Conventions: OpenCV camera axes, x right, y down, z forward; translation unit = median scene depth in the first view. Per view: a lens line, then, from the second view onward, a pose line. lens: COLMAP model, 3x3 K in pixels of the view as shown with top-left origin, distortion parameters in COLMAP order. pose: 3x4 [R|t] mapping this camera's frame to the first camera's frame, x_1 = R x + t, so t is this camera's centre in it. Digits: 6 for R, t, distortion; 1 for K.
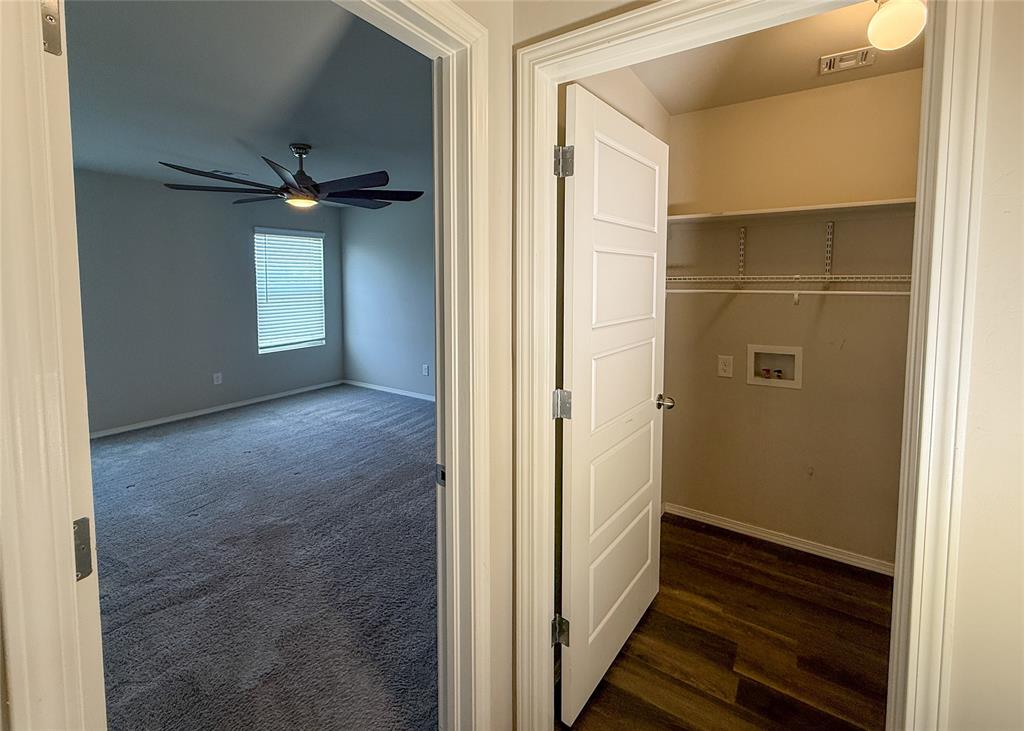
lens RADIAL K [[450.5, 0, 504.9], [0, 450.5, 308.5], [0, 0, 1]] dist [0.001732, 0.000027]
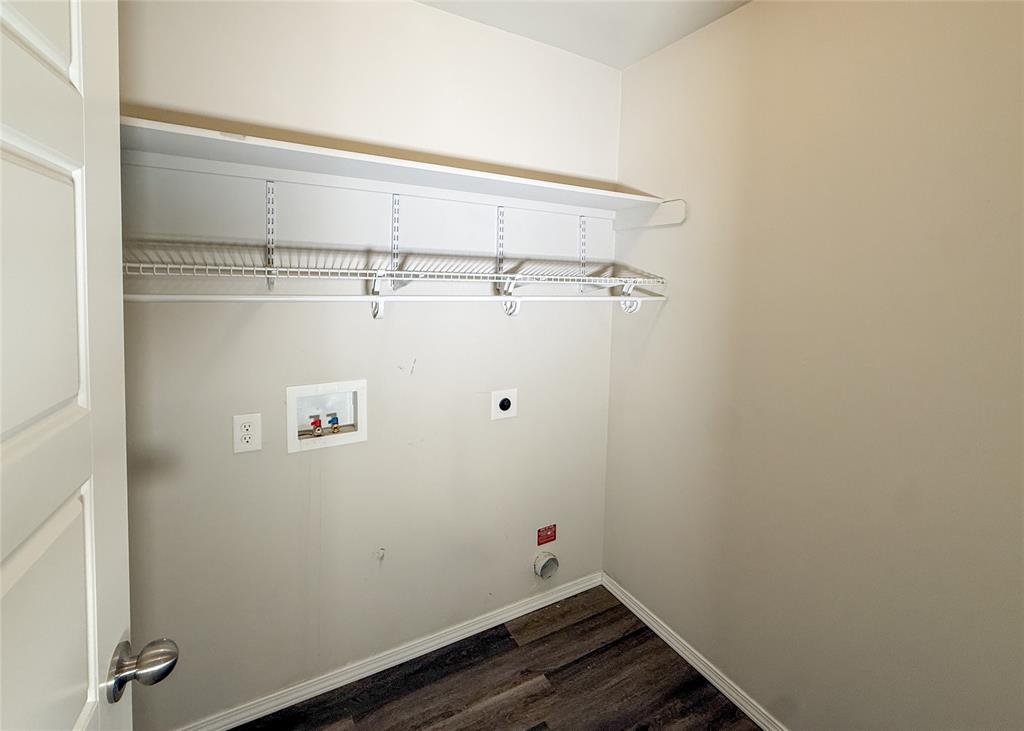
lens RADIAL K [[450.5, 0, 504.9], [0, 450.5, 308.5], [0, 0, 1]] dist [0.001732, 0.000027]
pose [[0.462486, -0.031867, 0.886054, 0.119260], [0.044120, 0.998943, 0.012898, -0.014739], [-0.885528, 0.033127, 0.463403, 0.367875]]
